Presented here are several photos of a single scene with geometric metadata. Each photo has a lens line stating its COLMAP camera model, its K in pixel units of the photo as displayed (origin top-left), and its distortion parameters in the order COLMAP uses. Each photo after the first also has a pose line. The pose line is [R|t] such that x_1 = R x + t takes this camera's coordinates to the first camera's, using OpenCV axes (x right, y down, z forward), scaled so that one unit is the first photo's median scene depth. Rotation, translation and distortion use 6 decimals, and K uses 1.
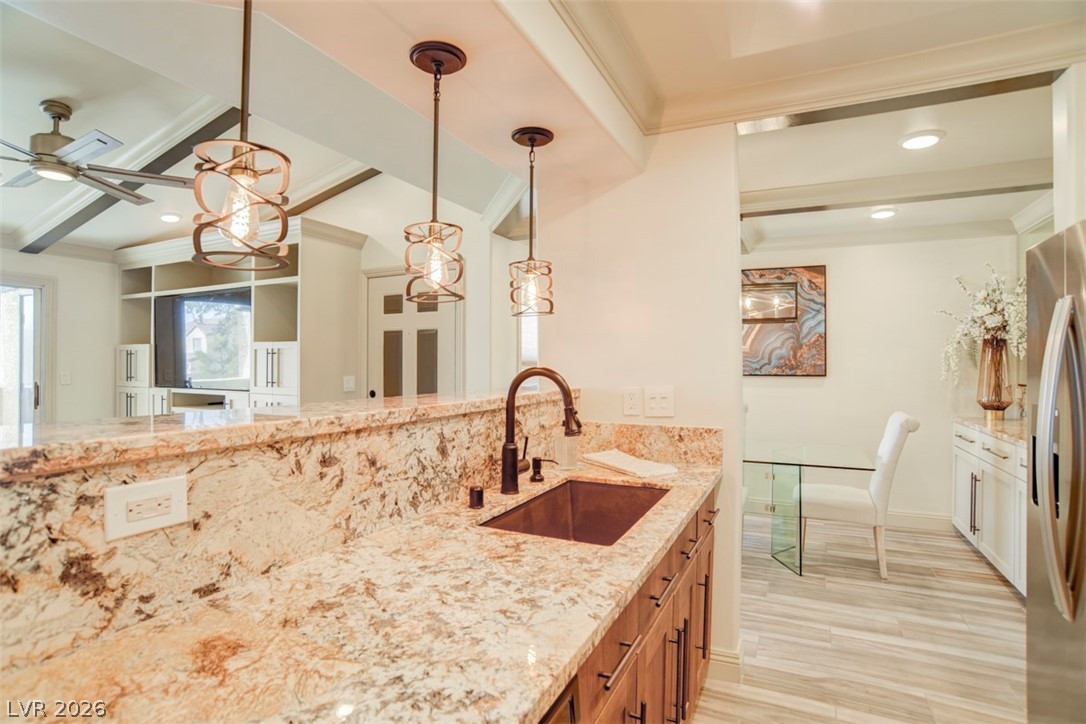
lens RADIAL K [[562.6, 0, 526.9], [0, 562.6, 364.2], [0, 0, 1]] dist [-0.051776, 0.021215]
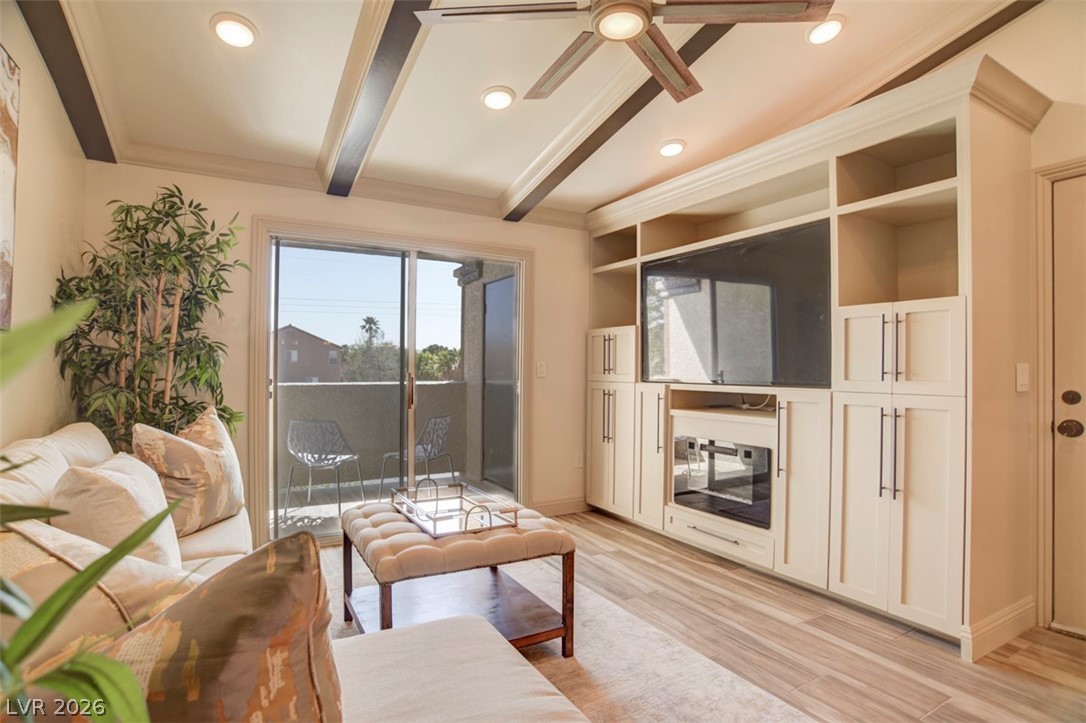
lens RADIAL K [[562.6, 0, 537.7], [0, 562.6, 362.0], [0, 0, 1]] dist [-0.051776, 0.021215]
pose [[0.842604, -0.003940, -0.538519, -0.323126], [-0.004402, 0.999889, -0.014203, 0.021814], [0.538515, 0.014338, 0.842494, 0.231969]]
